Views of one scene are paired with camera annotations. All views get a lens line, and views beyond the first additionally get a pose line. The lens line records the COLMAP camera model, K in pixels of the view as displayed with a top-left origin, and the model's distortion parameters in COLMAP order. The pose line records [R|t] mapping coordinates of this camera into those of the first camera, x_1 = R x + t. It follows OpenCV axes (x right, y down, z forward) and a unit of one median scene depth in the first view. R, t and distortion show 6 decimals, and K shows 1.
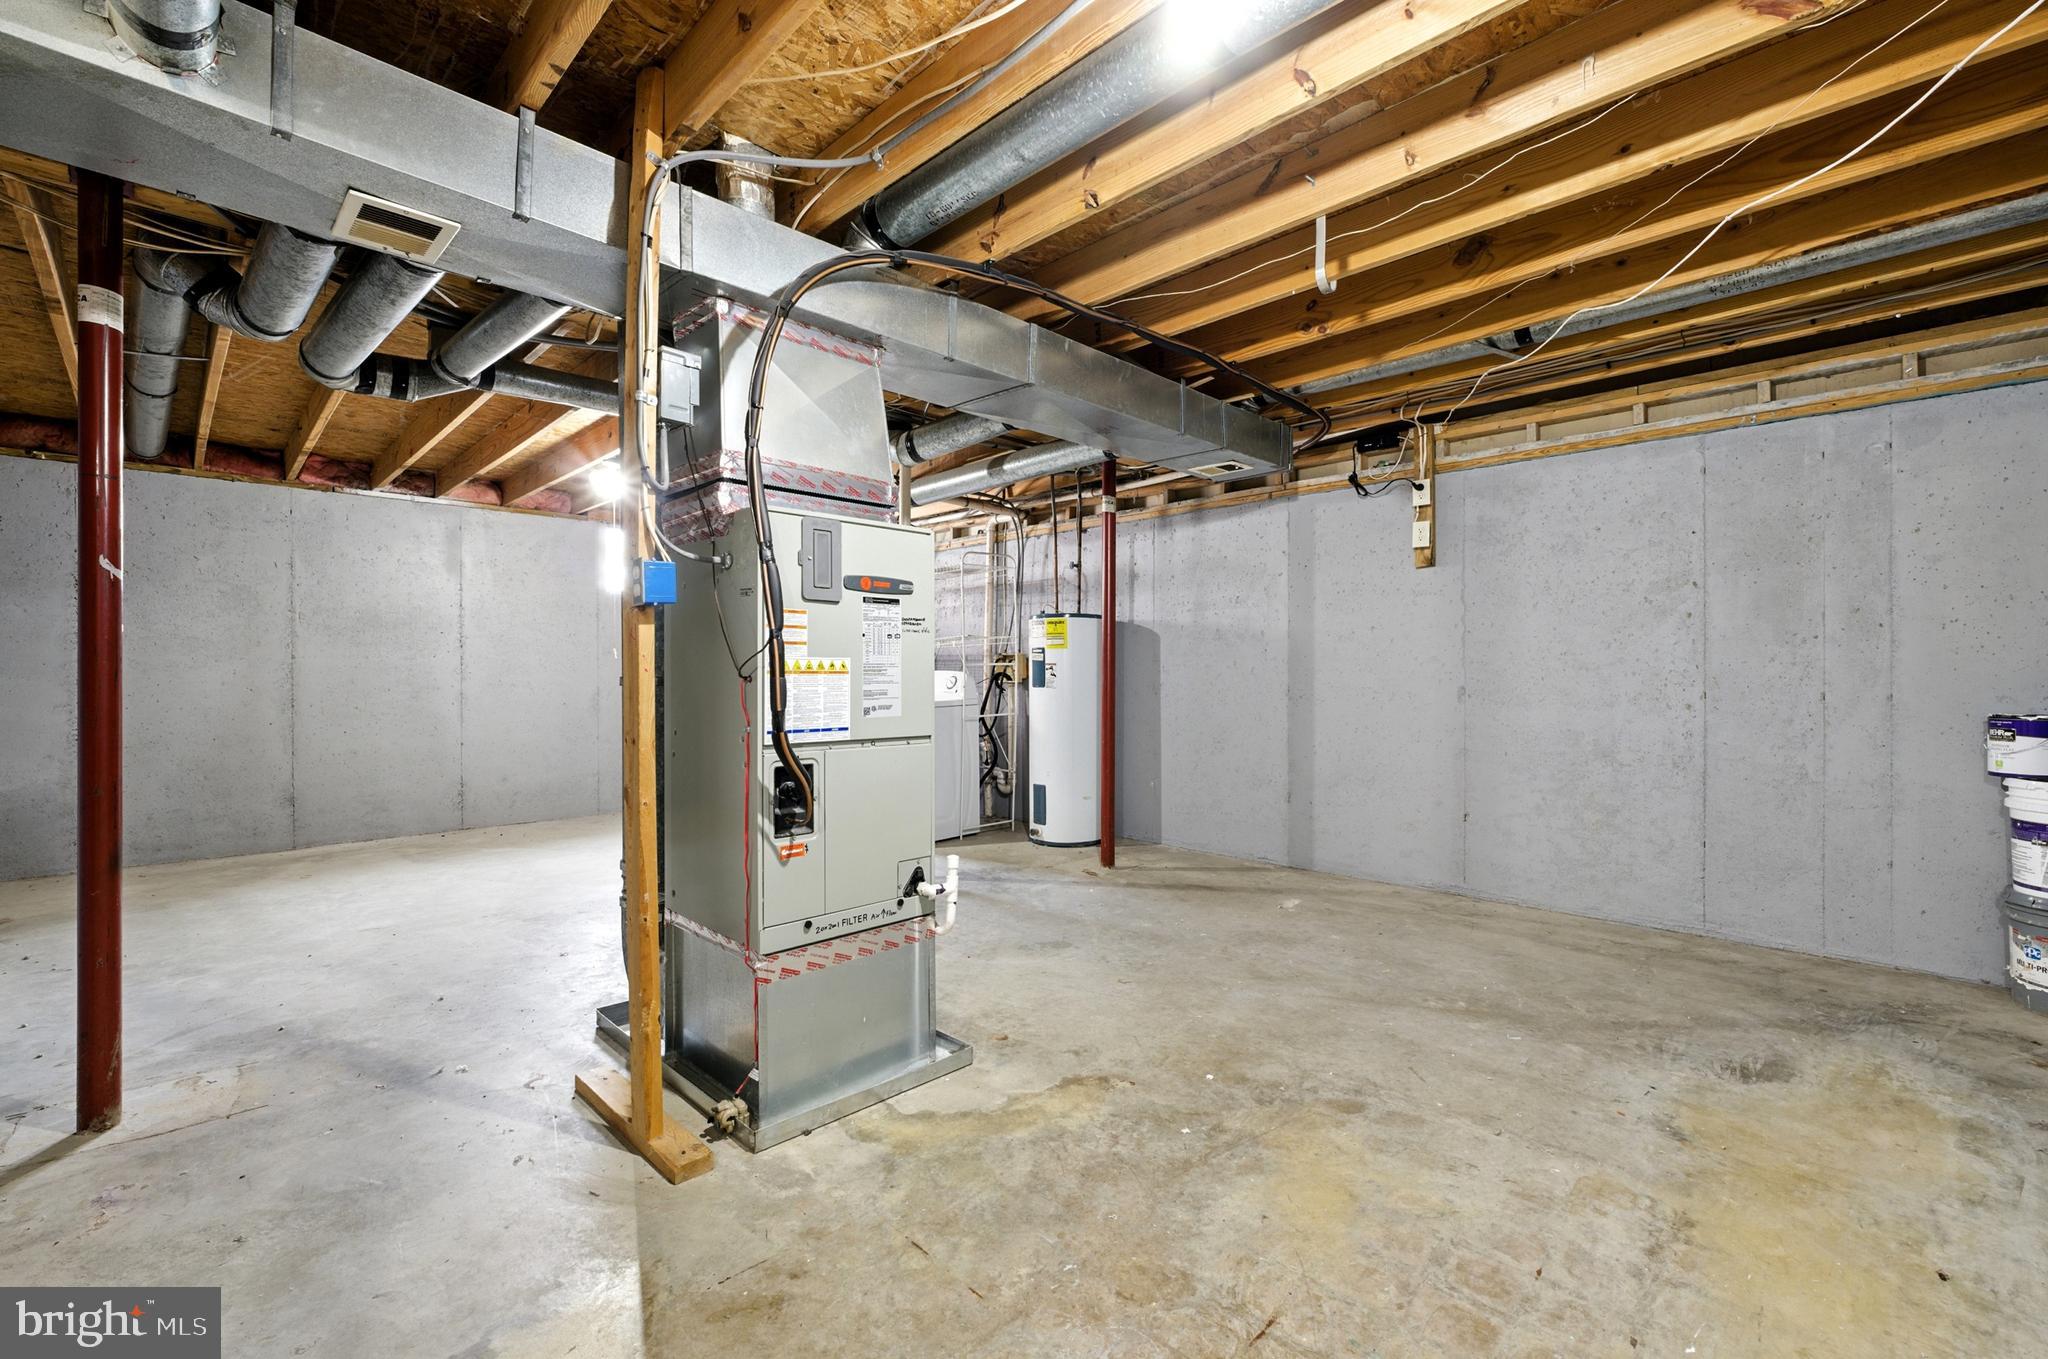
lens RADIAL K [[876.4, 0, 1015.3], [0, 876.4, 679.8], [0, 0, 1]] dist [-0.015454, 0.006512]
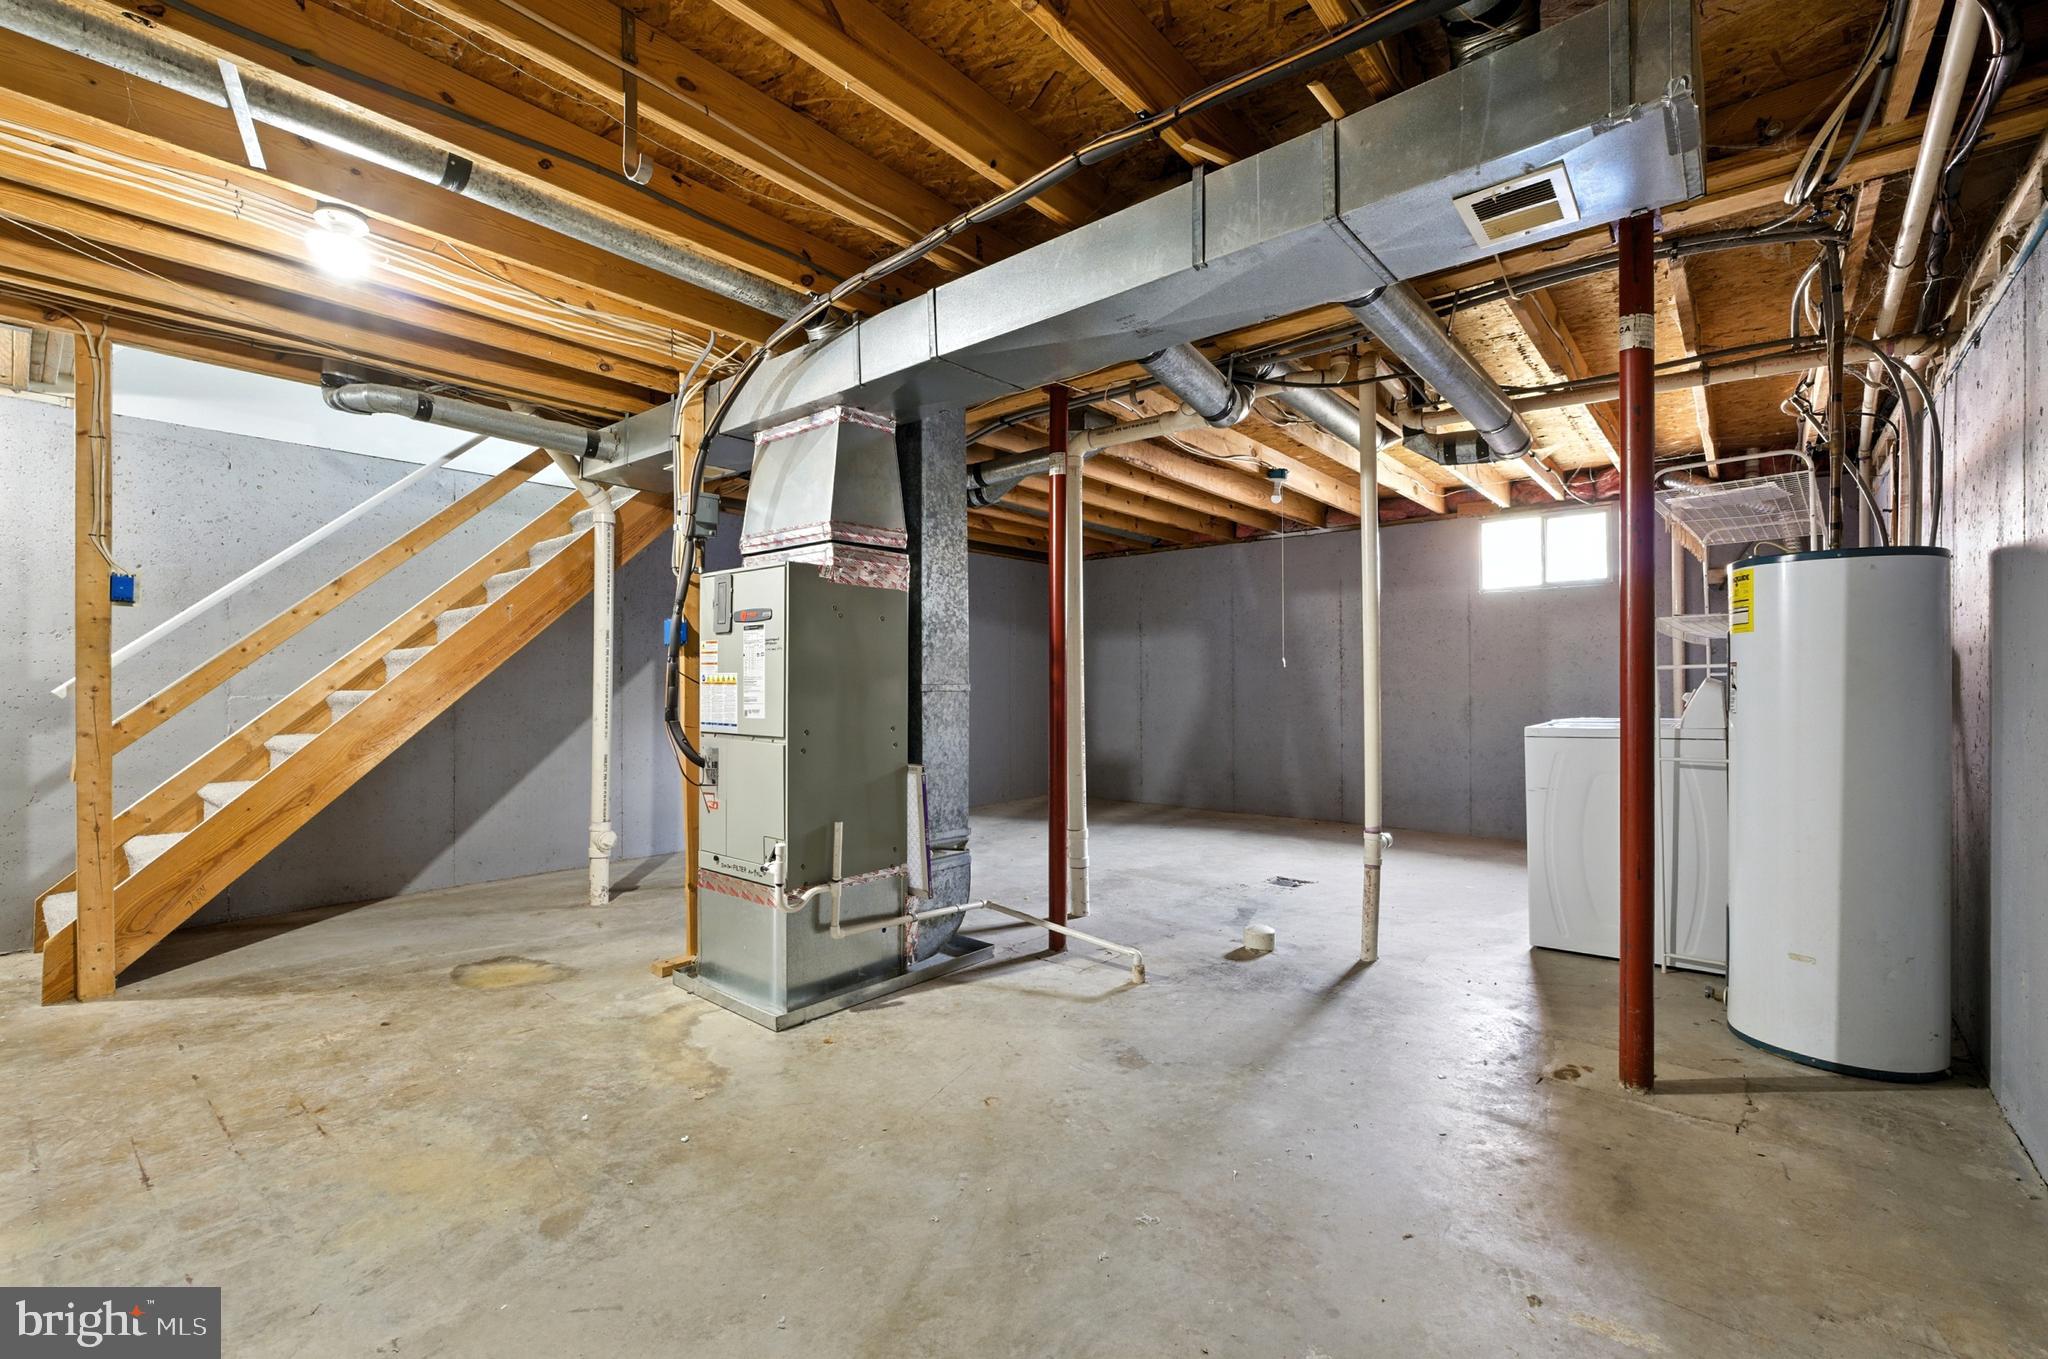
lens RADIAL K [[876.4, 0, 1015.3], [0, 876.4, 679.8], [0, 0, 1]] dist [-0.015454, 0.006512]
pose [[0.070144, -0.002981, -0.997532, 1.211404], [-0.004961, 0.999982, -0.003337, -0.011856], [0.997525, 0.005182, 0.070128, 1.359087]]
